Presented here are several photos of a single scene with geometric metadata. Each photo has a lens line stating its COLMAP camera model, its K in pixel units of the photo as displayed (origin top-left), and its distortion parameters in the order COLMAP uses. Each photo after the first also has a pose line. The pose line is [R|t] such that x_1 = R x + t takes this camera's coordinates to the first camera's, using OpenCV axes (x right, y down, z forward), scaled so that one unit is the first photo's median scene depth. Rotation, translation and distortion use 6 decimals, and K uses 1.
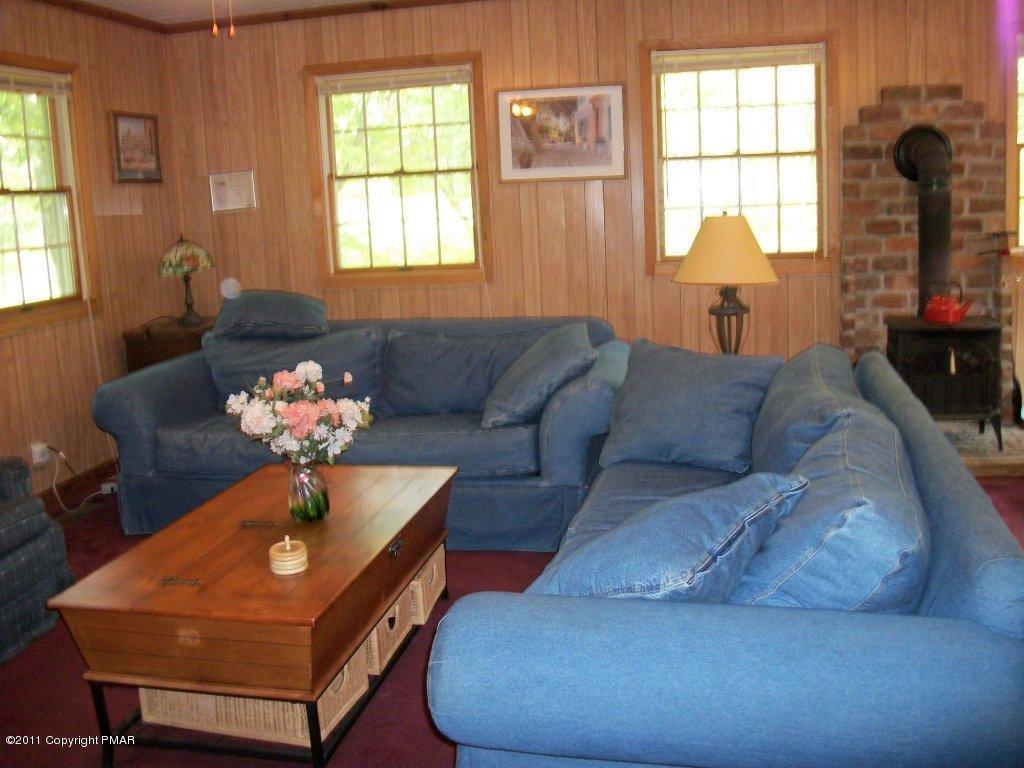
lens RADIAL K [[964.9, 0, 515.3], [0, 964.9, 365.4], [0, 0, 1]] dist [-0.113139, 0.024279]
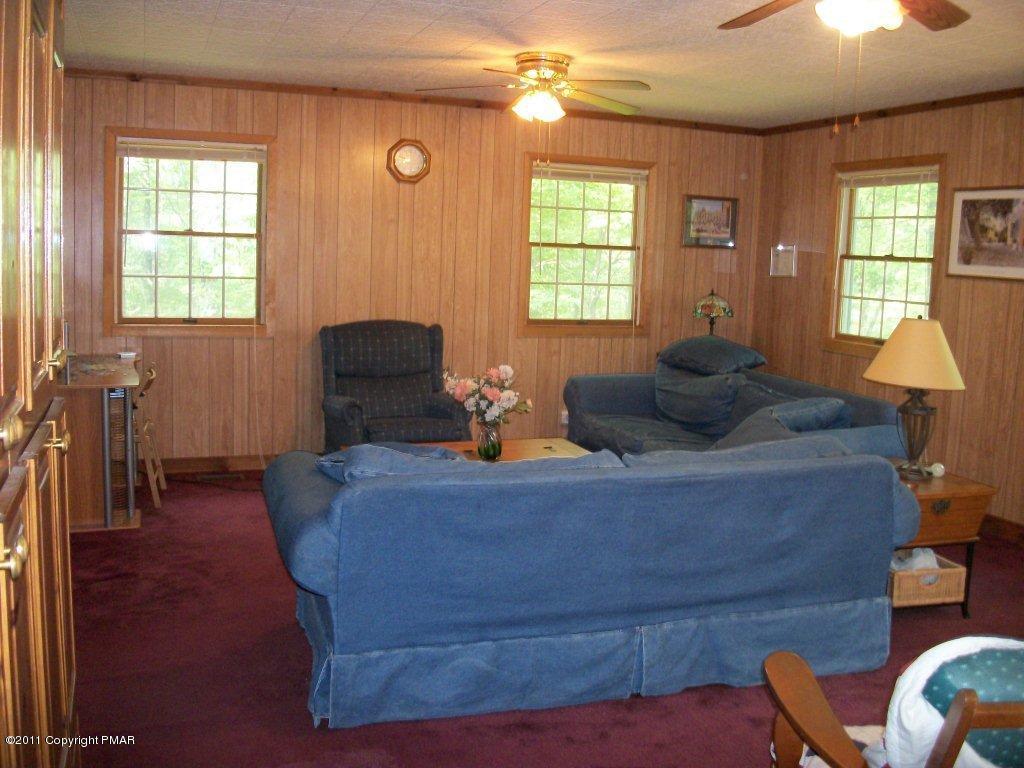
lens RADIAL K [[964.9, 0, 515.3], [0, 964.9, 365.4], [0, 0, 1]] dist [-0.113139, 0.024279]
pose [[0.531366, 0.168787, -0.830157, 0.629489], [-0.213036, 0.975082, 0.061894, -0.056321], [0.819918, 0.143965, 0.554083, 0.041676]]
